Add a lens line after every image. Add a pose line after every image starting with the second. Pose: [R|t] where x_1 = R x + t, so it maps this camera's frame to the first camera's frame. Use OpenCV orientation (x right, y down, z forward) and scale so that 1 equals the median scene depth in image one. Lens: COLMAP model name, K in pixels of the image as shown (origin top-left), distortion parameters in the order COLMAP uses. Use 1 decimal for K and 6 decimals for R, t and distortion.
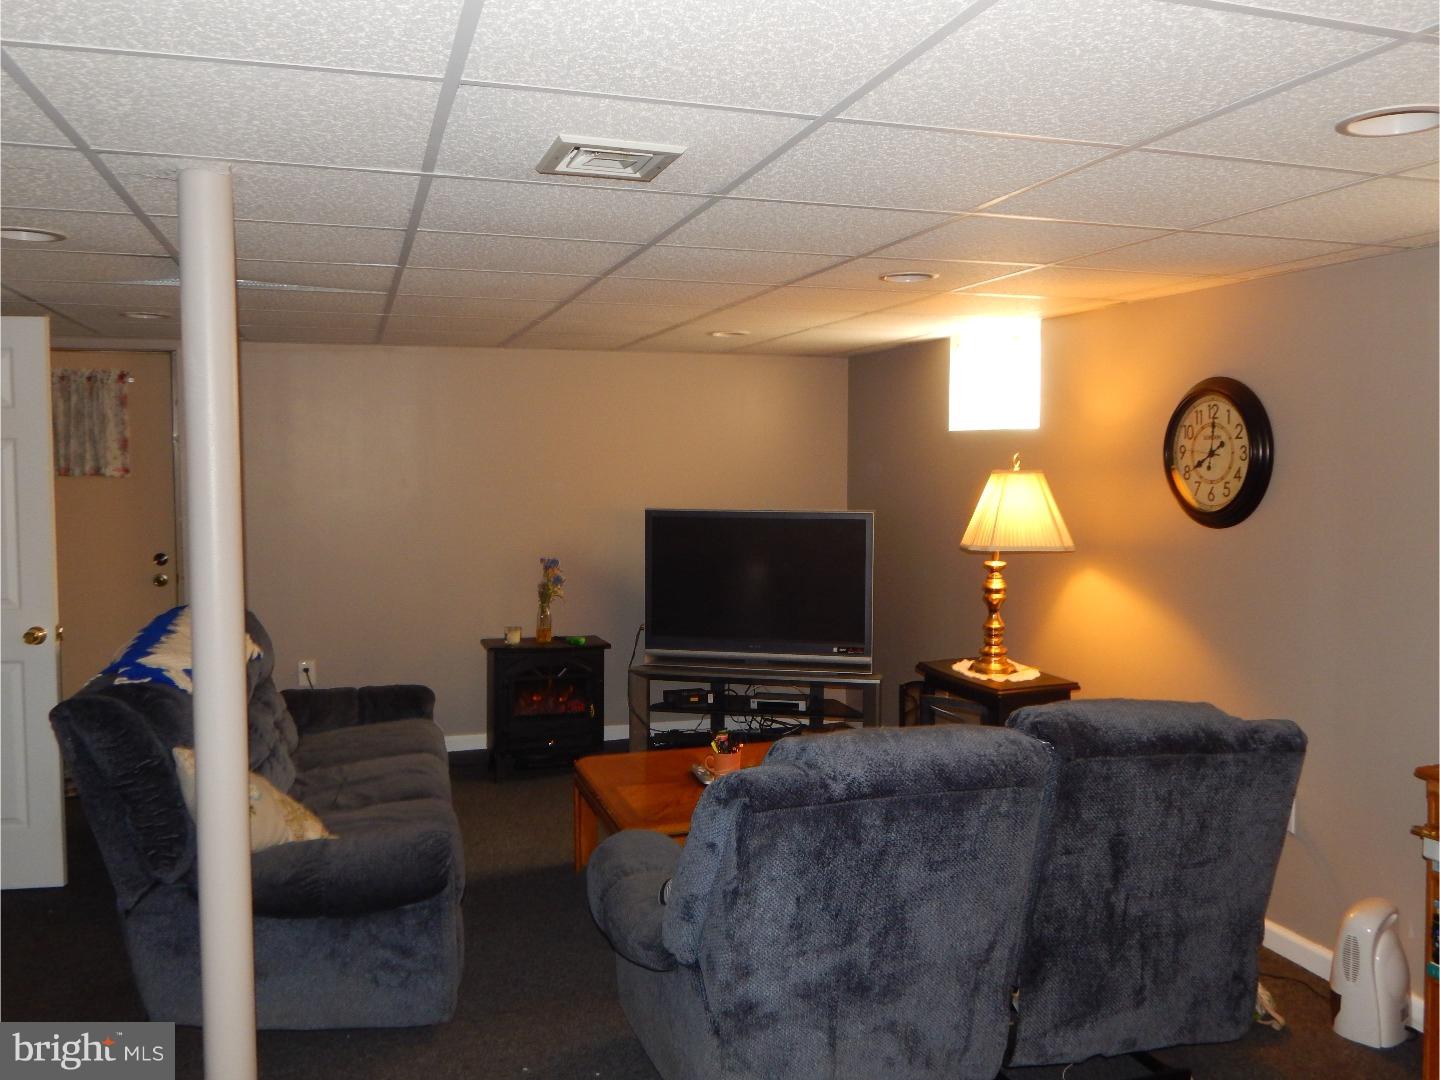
lens RADIAL K [[1151.4, 0, 717.2], [0, 1151.4, 538.1], [0, 0, 1]] dist [0.001291, 0.000773]
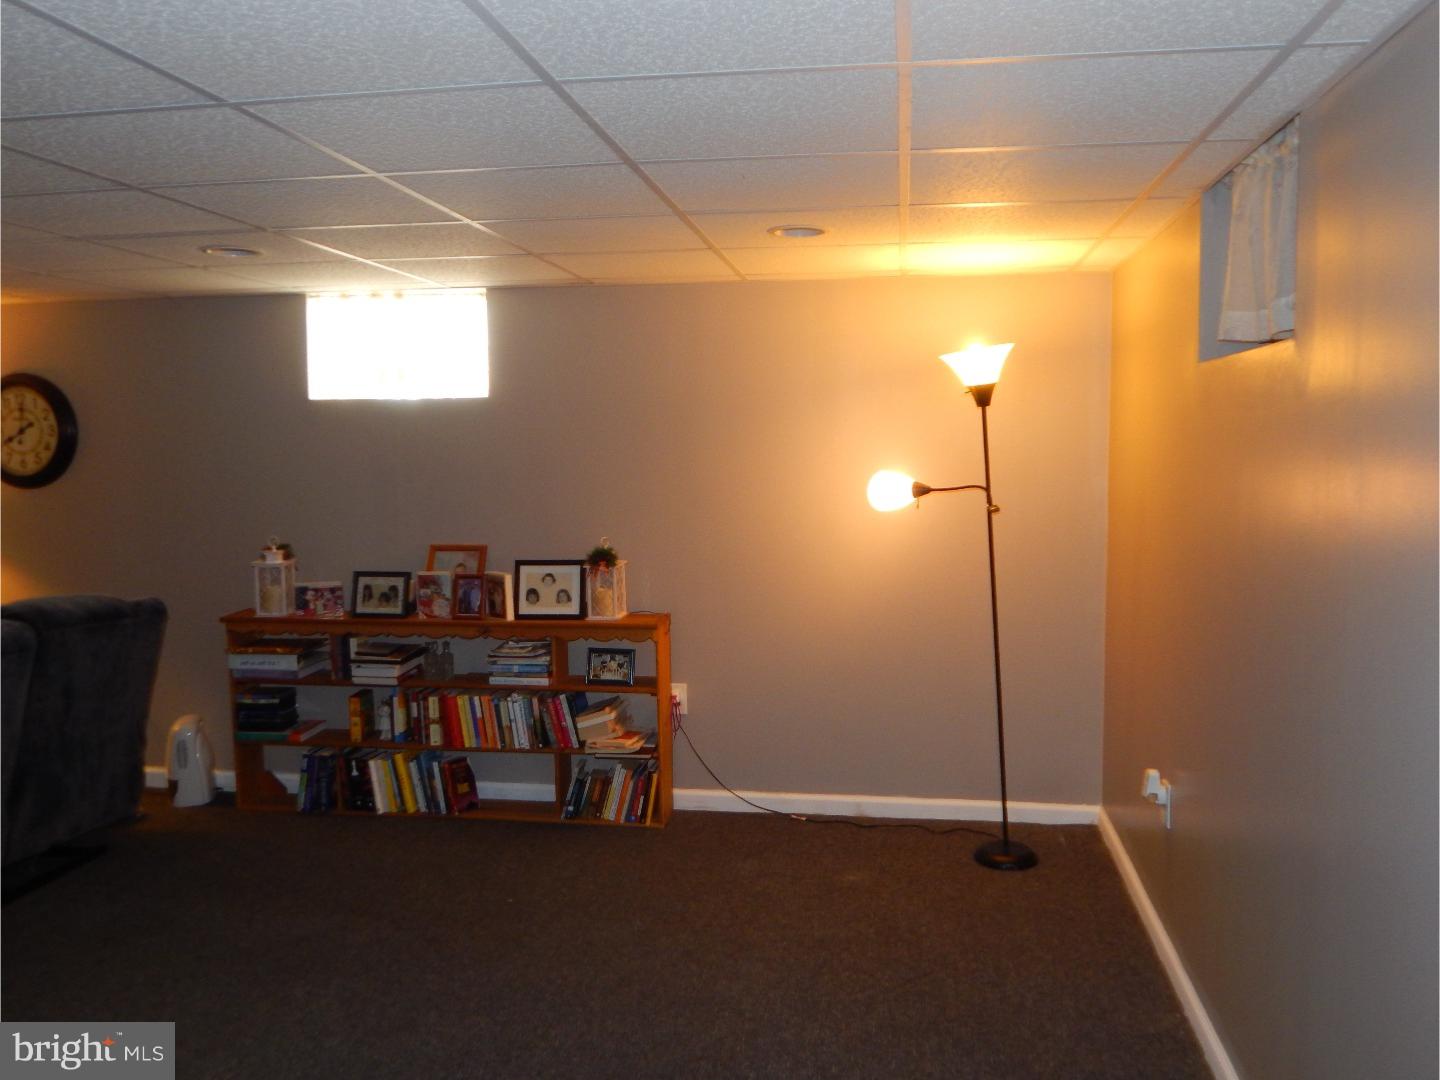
lens RADIAL K [[1151.4, 0, 721.3], [0, 1151.4, 539.2], [0, 0, 1]] dist [0.001291, 0.000773]
pose [[0.448090, -0.084496, 0.889986, -0.398892], [0.072027, 0.995699, 0.058268, 0.030159], [-0.891082, 0.037994, 0.452249, -0.301120]]
